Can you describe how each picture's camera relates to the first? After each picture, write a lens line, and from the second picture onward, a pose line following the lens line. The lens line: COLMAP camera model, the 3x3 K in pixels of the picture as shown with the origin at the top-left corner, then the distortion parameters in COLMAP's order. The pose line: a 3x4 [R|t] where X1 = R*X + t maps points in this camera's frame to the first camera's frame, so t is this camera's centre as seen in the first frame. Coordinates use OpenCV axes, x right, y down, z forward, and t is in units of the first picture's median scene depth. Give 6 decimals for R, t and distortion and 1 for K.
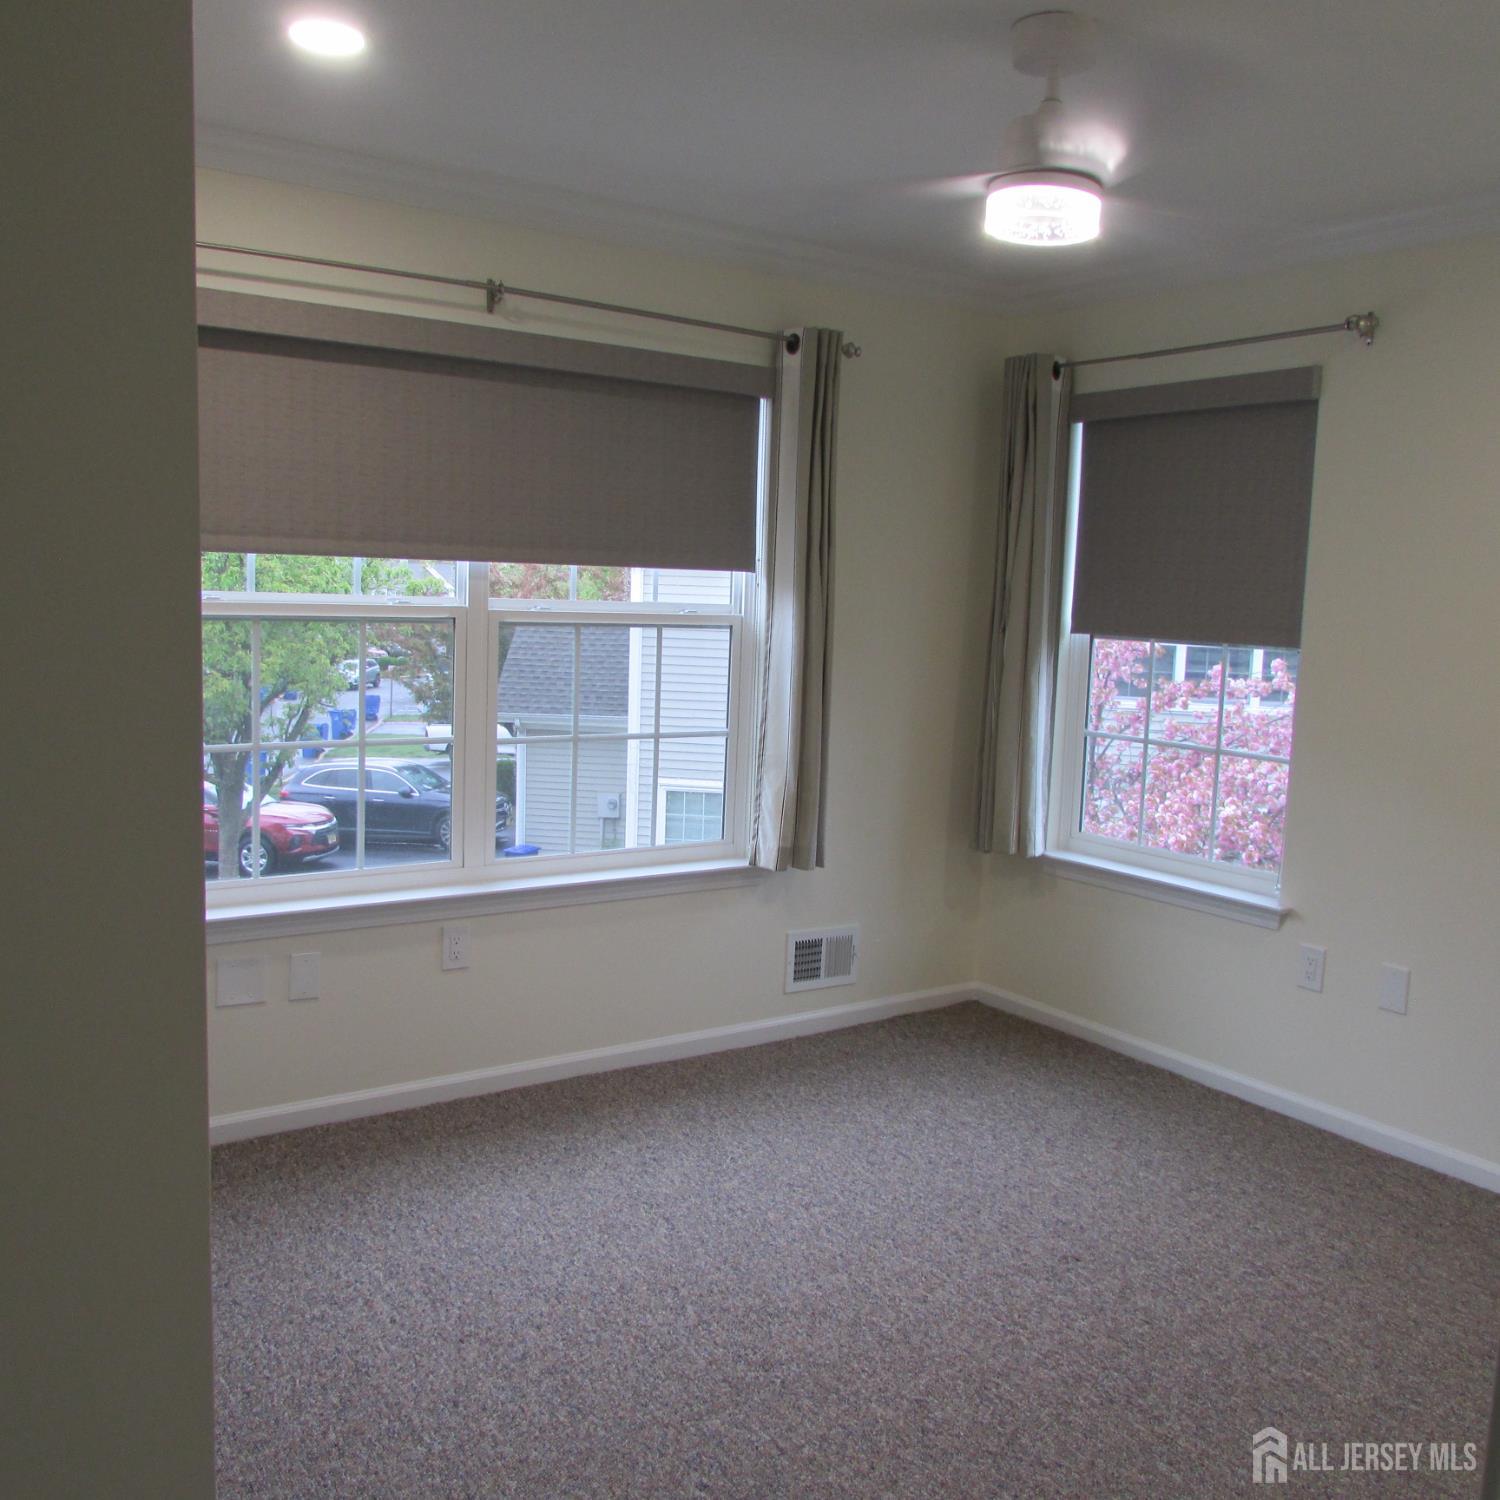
lens RADIAL K [[1419.3, 0, 745.8], [0, 1419.3, 755.6], [0, 0, 1]] dist [-0.029247, 0.000000]
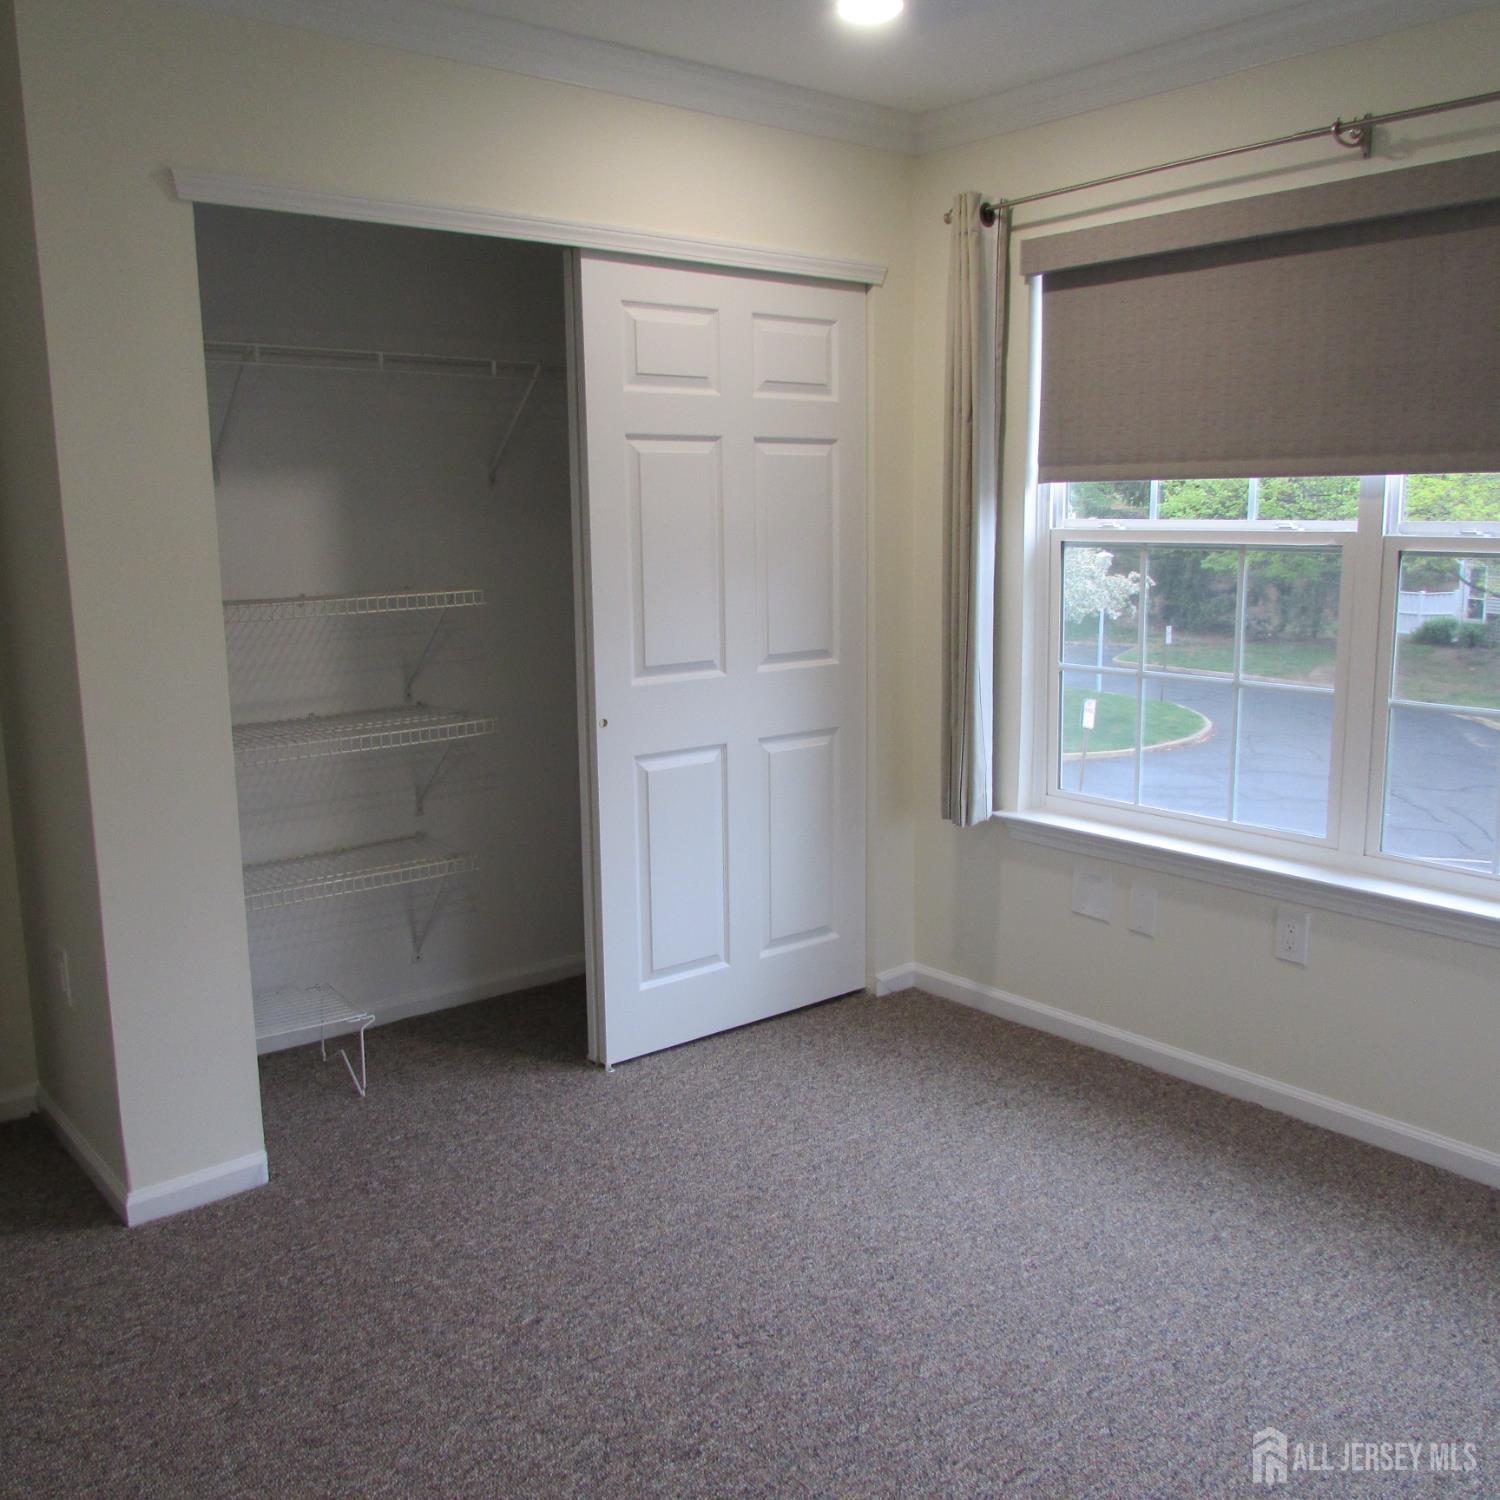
lens RADIAL K [[1419.3, 0, 744.9], [0, 1419.3, 754.6], [0, 0, 1]] dist [-0.029247, 0.000000]
pose [[0.073989, 0.139832, -0.987407, 0.627390], [-0.103125, 0.985886, 0.131890, -0.052523], [0.991913, 0.092068, 0.087365, 0.629679]]
